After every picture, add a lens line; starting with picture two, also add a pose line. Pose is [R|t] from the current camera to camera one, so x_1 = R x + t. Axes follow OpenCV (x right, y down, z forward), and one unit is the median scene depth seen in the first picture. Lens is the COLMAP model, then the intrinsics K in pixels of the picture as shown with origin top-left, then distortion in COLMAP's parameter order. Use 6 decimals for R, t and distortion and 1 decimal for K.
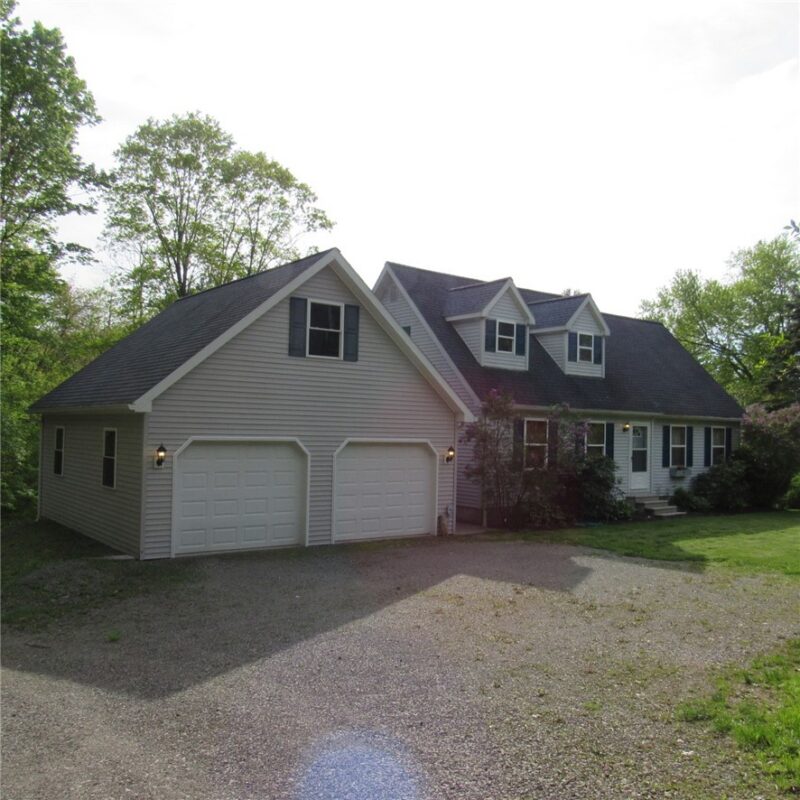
lens RADIAL K [[769.2, 0, 401.7], [0, 769.2, 404.9], [0, 0, 1]] dist [-0.025102, 0.000000]
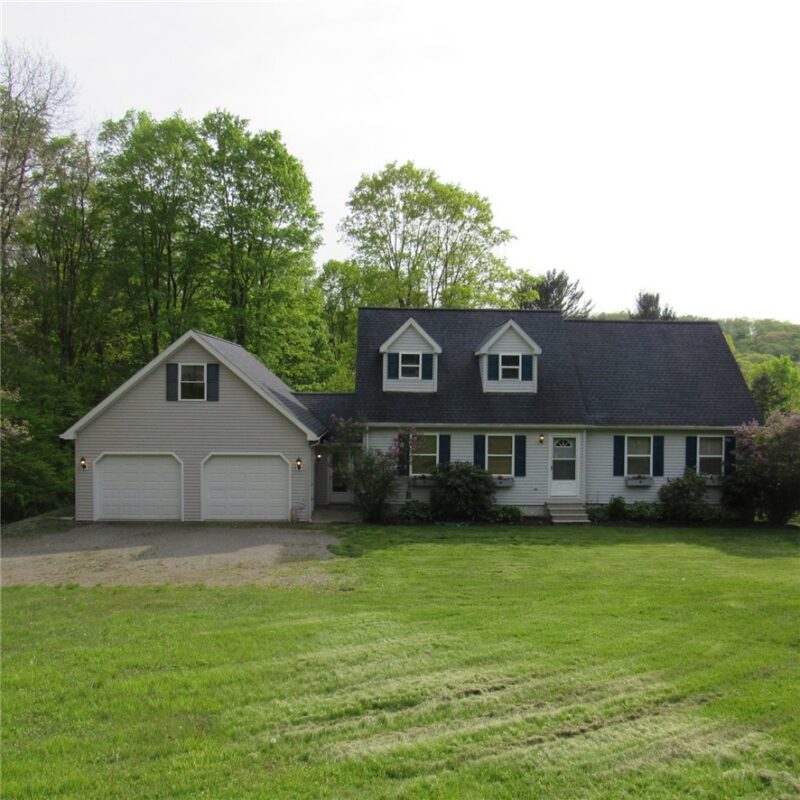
lens RADIAL K [[769.2, 0, 399.7], [0, 769.2, 398.6], [0, 0, 1]] dist [-0.025102, 0.000000]
pose [[0.812759, -0.010487, -0.582506, 0.997553], [0.029557, 0.999293, 0.023249, -0.077744], [0.581850, -0.036113, 0.812494, -0.004661]]
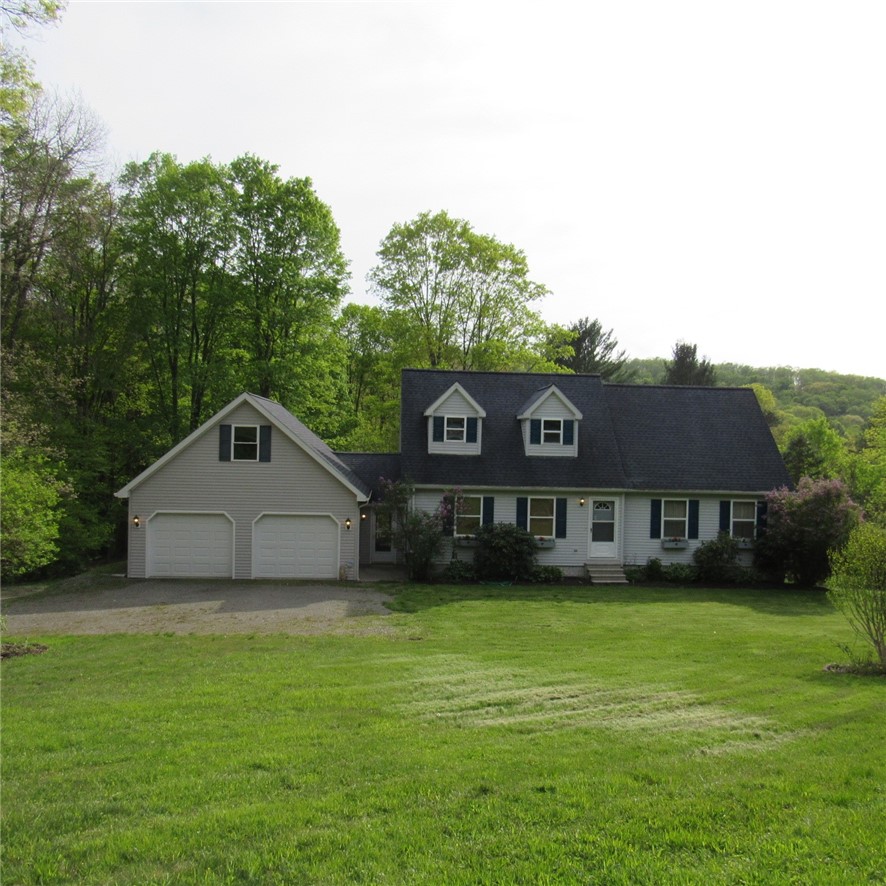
lens RADIAL K [[851.8, 0, 443.0], [0, 851.8, 441.0], [0, 0, 1]] dist [-0.025102, 0.000000]
pose [[0.833892, -0.005247, -0.551903, 1.059674], [0.015838, 0.999770, 0.014427, -0.106385], [0.551700, -0.020772, 0.833784, -0.201910]]
